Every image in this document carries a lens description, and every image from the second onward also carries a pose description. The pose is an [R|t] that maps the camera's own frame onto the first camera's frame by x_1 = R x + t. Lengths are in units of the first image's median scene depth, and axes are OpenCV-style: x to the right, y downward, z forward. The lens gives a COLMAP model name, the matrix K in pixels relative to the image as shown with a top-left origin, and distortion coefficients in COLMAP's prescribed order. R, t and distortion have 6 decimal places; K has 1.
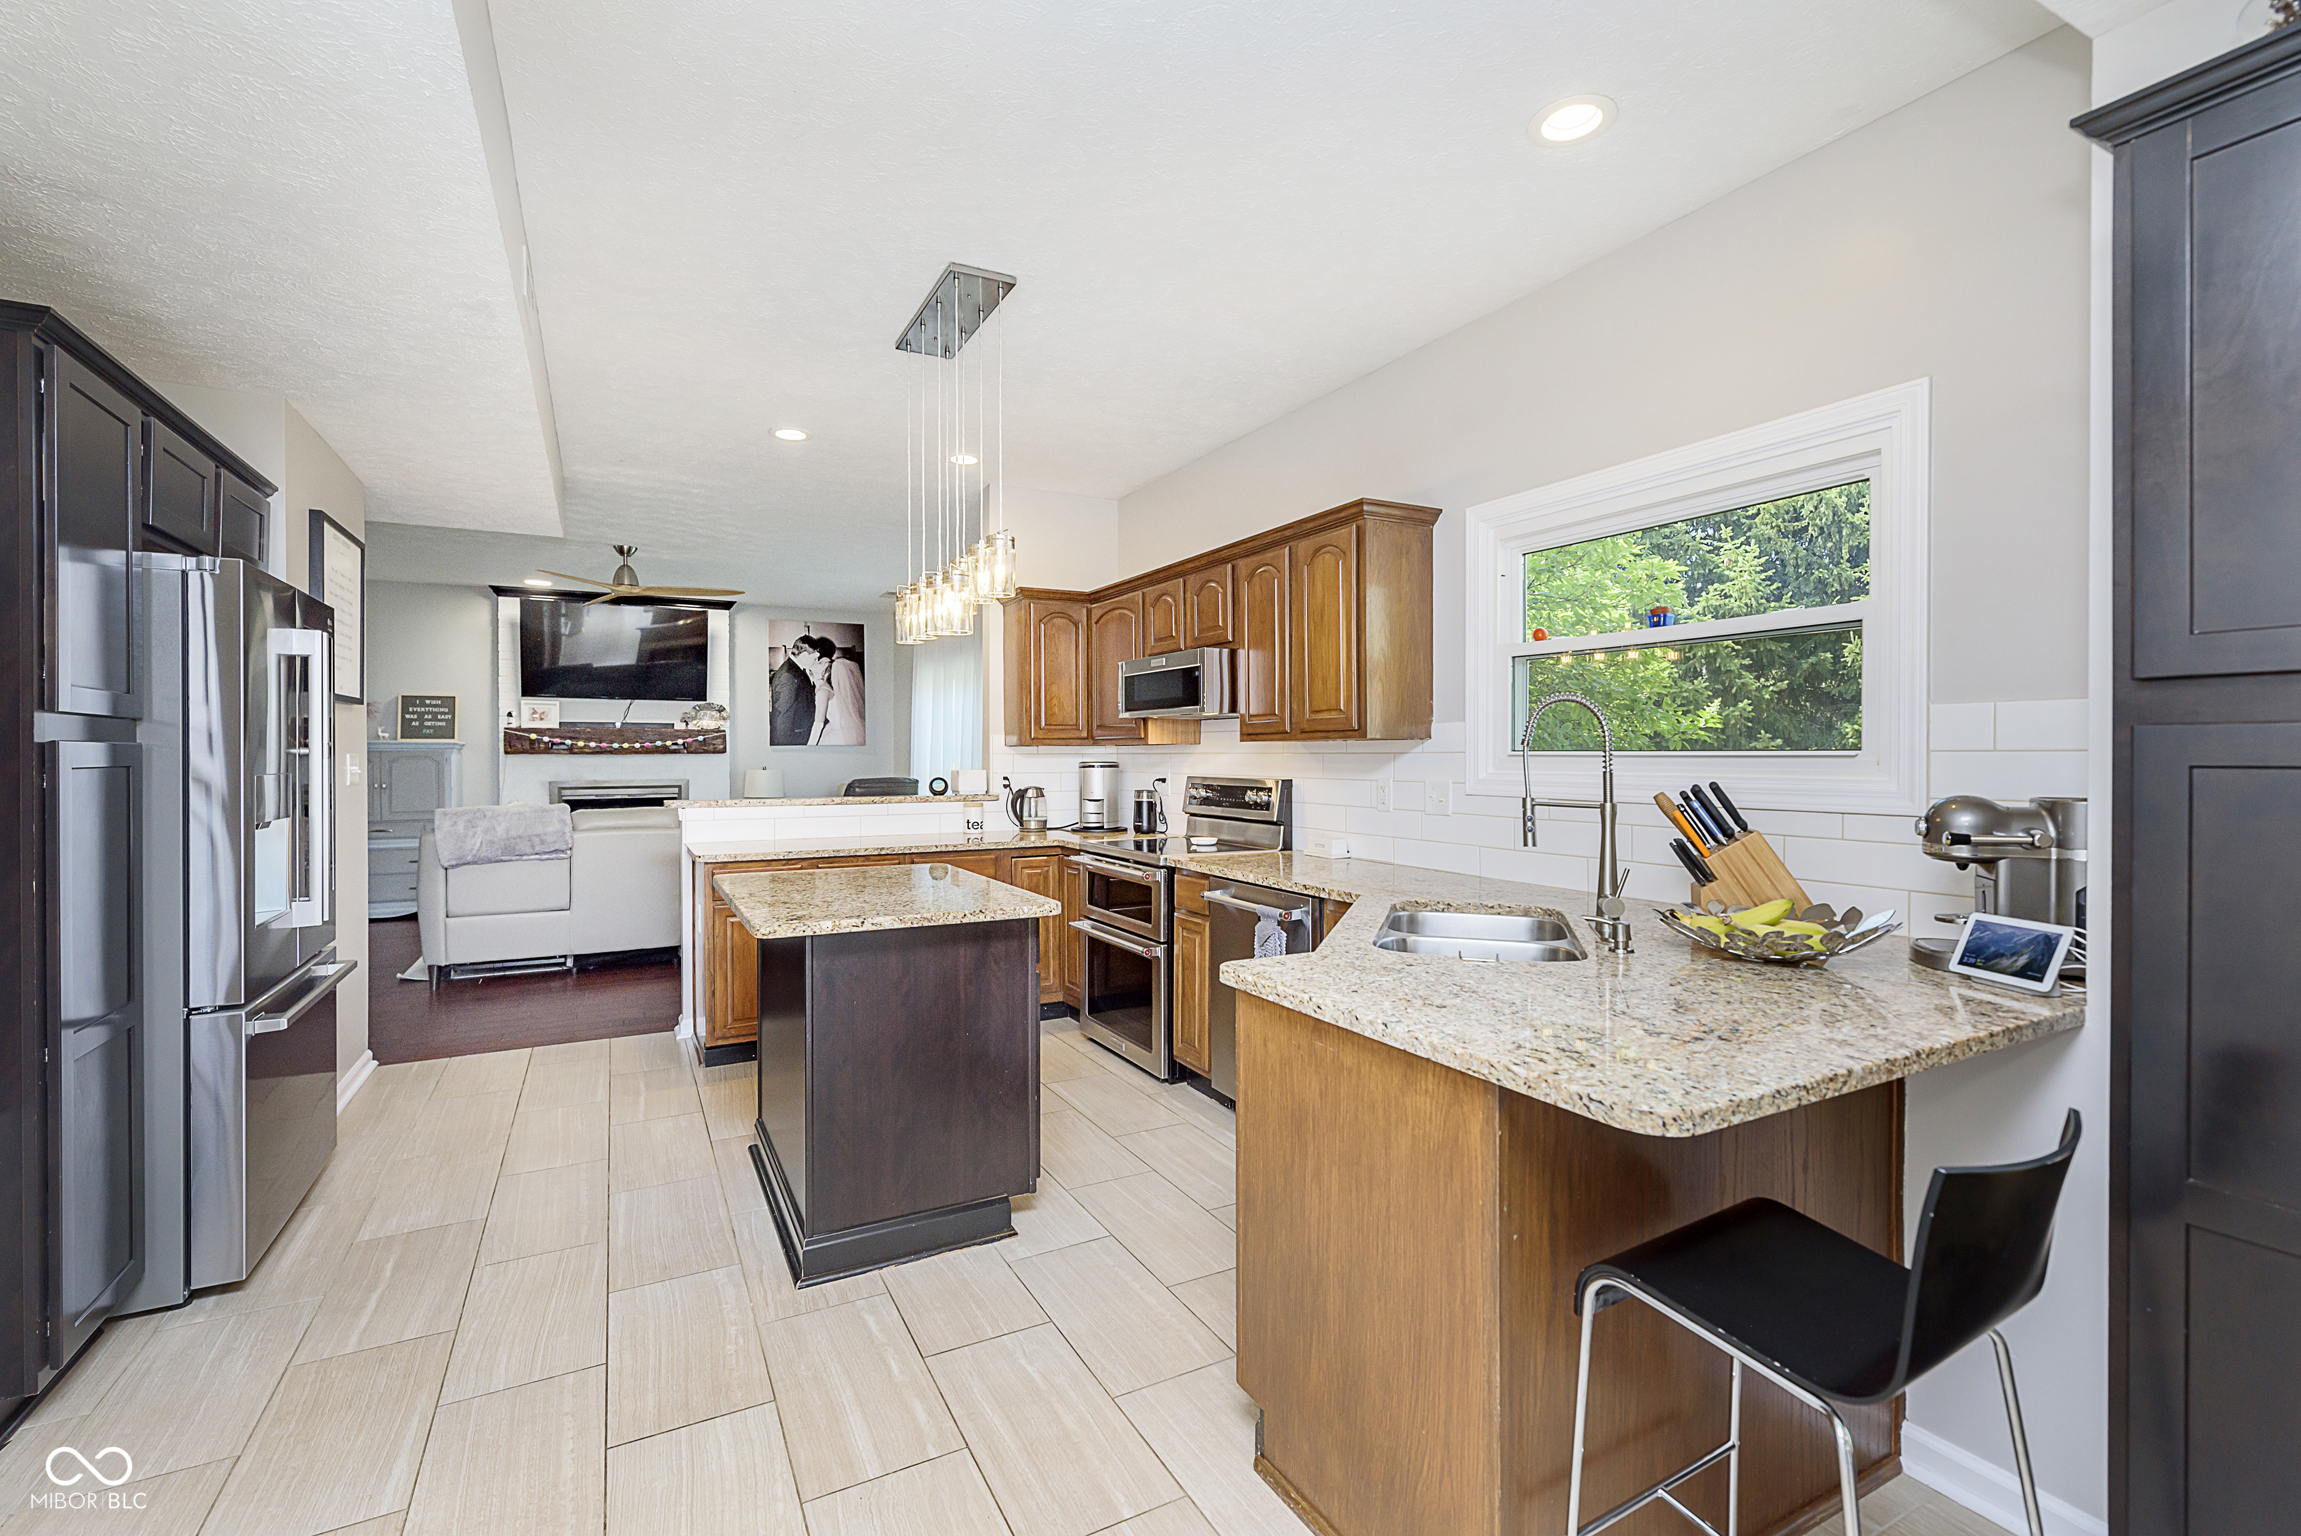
lens RADIAL K [[975.4, 0, 1144.1], [0, 975.4, 762.9], [0, 0, 1]] dist [0.000003, -0.000608]
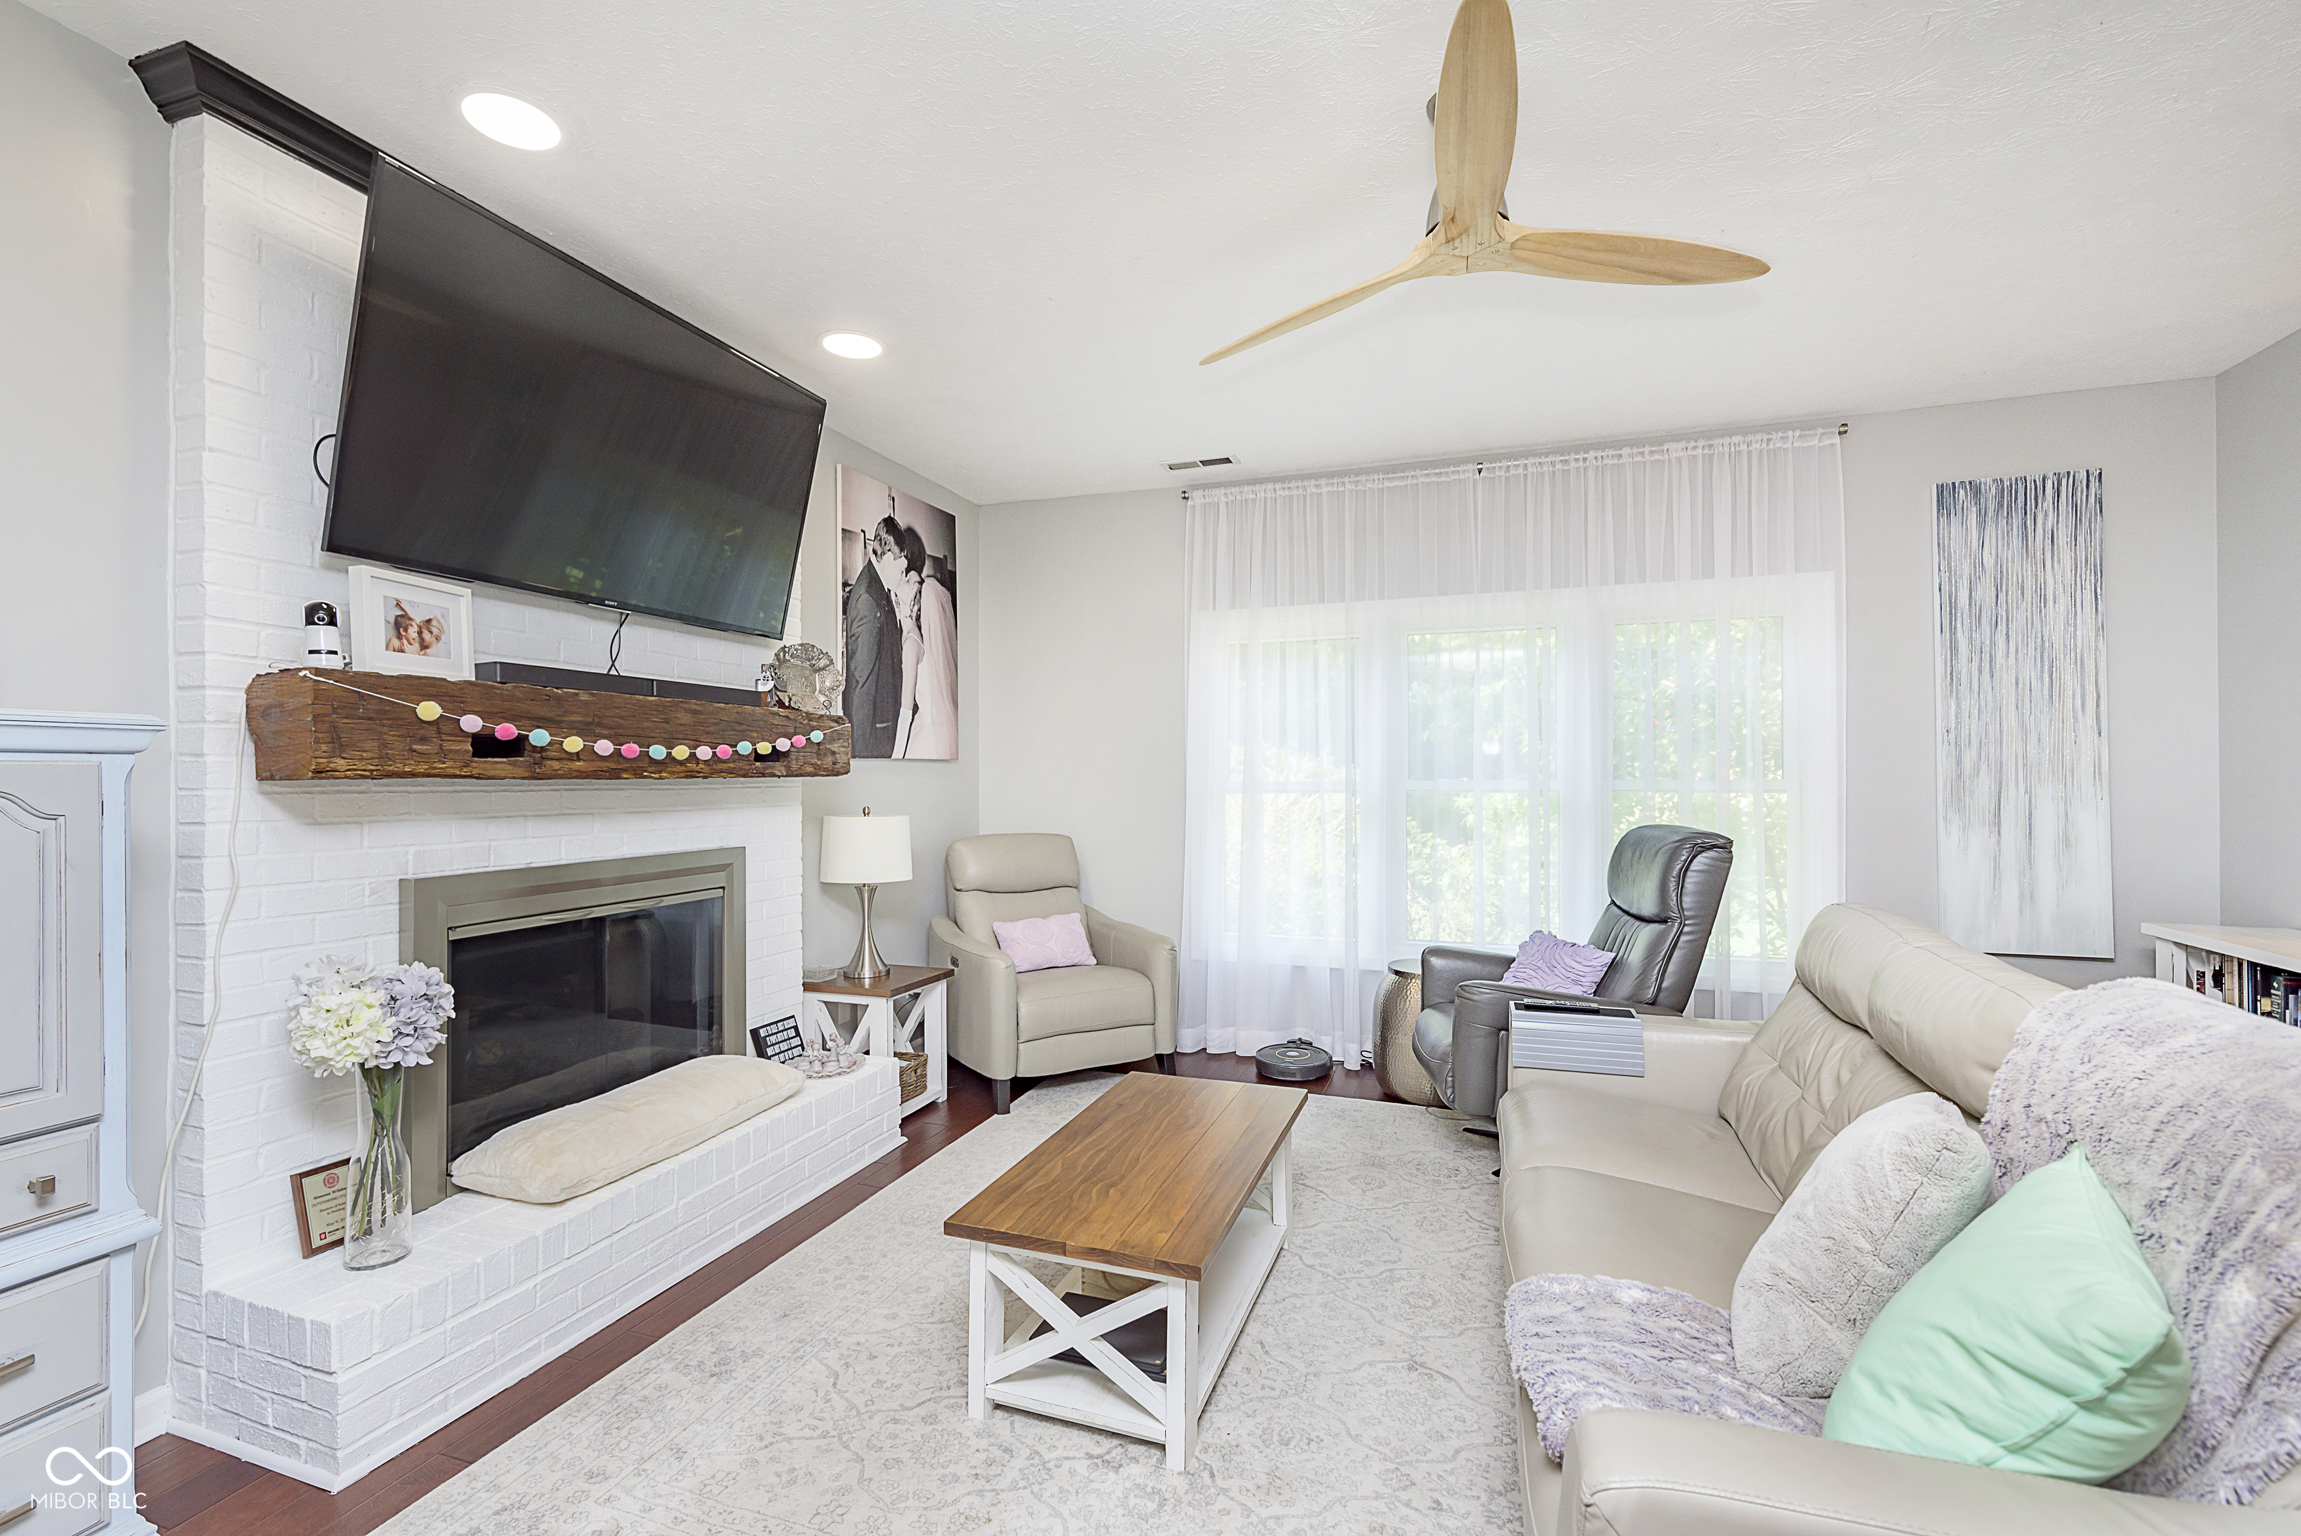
lens RADIAL K [[975.4, 0, 1137.4], [0, 975.4, 773.7], [0, 0, 1]] dist [0.000003, -0.000608]
pose [[0.753721, 0.004243, 0.657181, -0.581846], [0.001694, 0.999963, -0.008399, -0.006930], [-0.657192, 0.007444, 0.753686, 0.605292]]
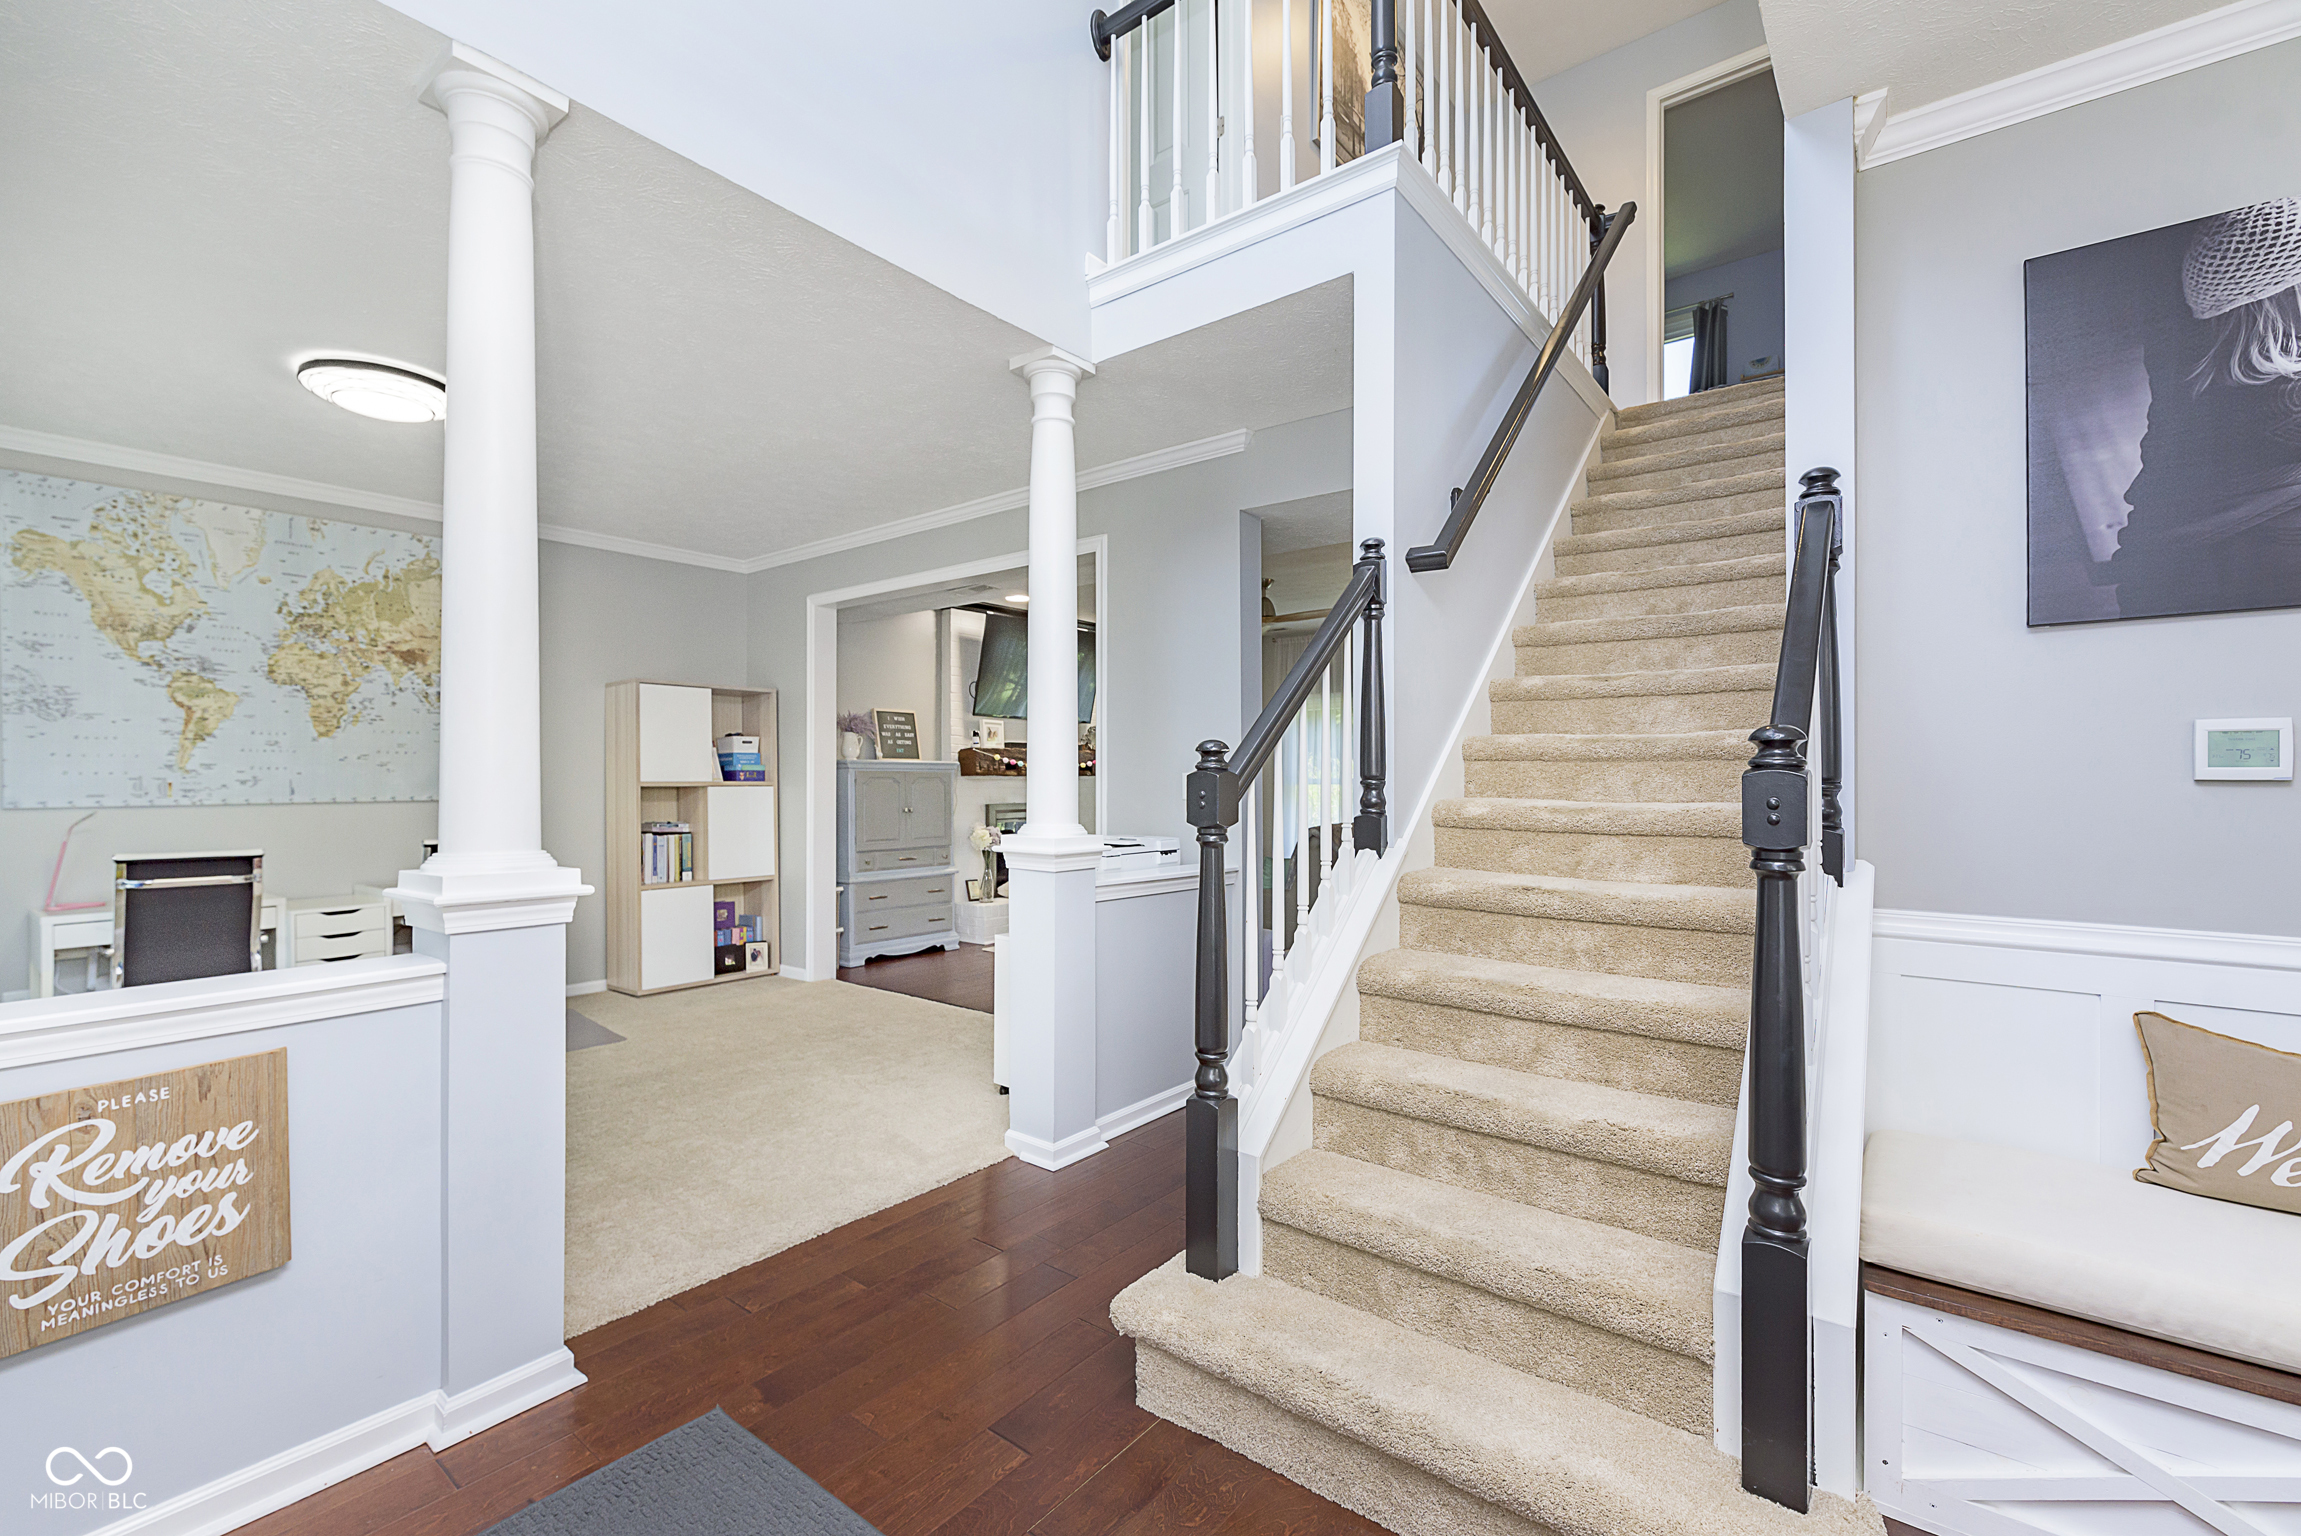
lens RADIAL K [[975.4, 0, 1153.3], [0, 975.4, 778.7], [0, 0, 1]] dist [0.000003, -0.000608]
pose [[0.923044, 0.003500, 0.384677, -0.758864], [-0.001572, 0.999985, -0.005325, -0.000999], [-0.384690, 0.004311, 0.923036, 0.049079]]
